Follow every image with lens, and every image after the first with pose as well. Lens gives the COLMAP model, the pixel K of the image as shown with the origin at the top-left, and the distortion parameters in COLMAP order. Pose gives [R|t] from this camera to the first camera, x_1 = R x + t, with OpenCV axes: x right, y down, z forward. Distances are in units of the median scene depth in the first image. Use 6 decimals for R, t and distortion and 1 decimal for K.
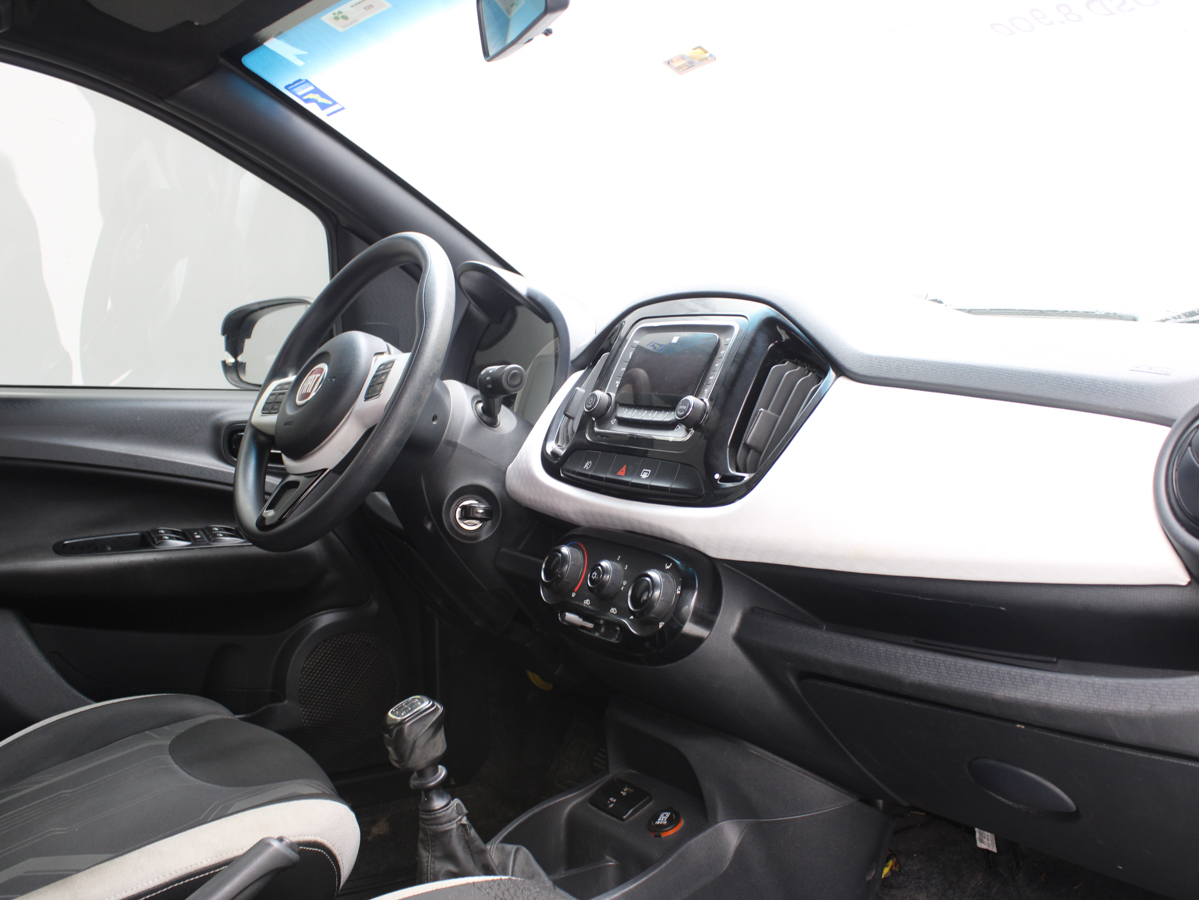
lens RADIAL K [[1209.4, 0, 604.8], [0, 1209.4, 452.2], [0, 0, 1]] dist [-0.153714, 0.131323]
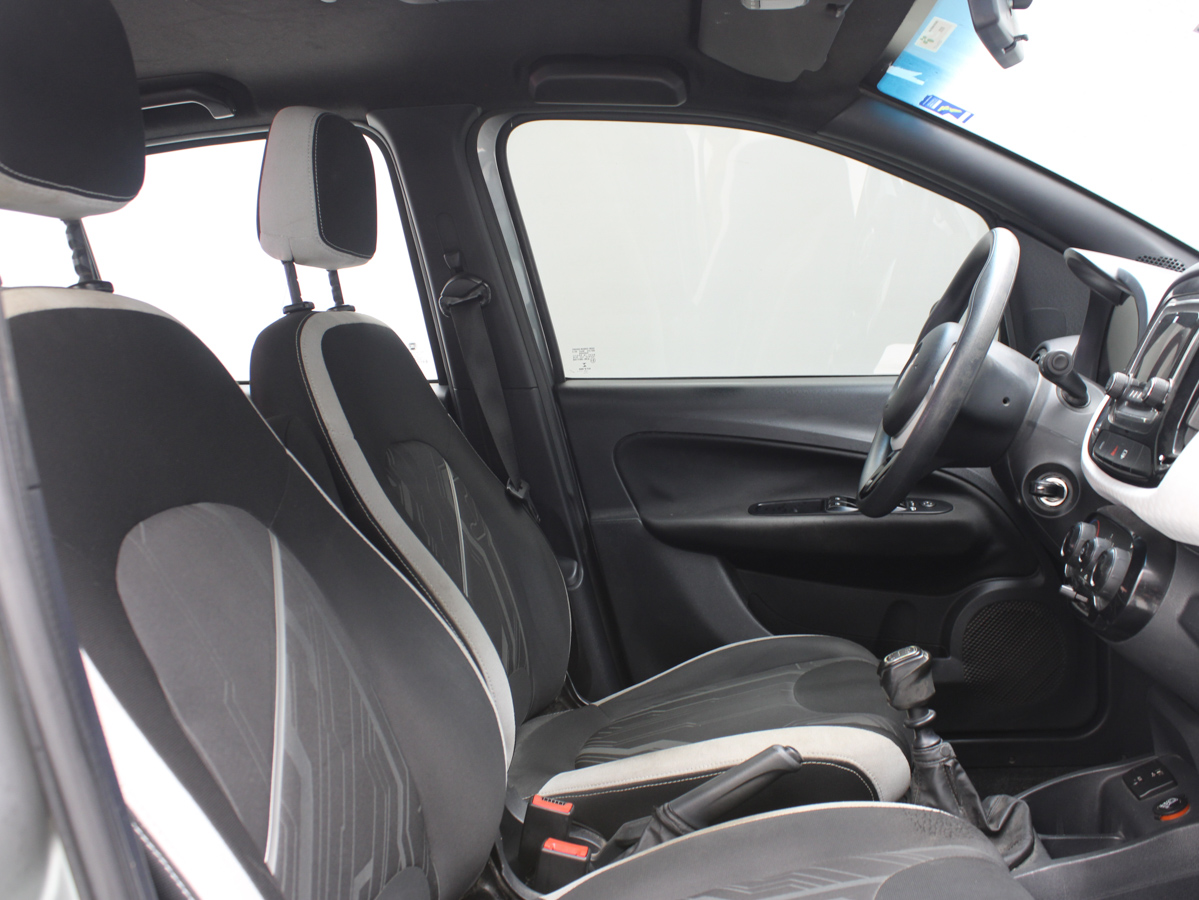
lens RADIAL K [[1209.4, 0, 604.8], [0, 1209.4, 452.2], [0, 0, 1]] dist [-0.153714, 0.131323]
pose [[0.720263, 0.014344, -0.693552, 0.369338], [-0.000912, 0.999805, 0.019730, -0.002873], [0.693700, -0.013579, 0.720136, -0.017823]]
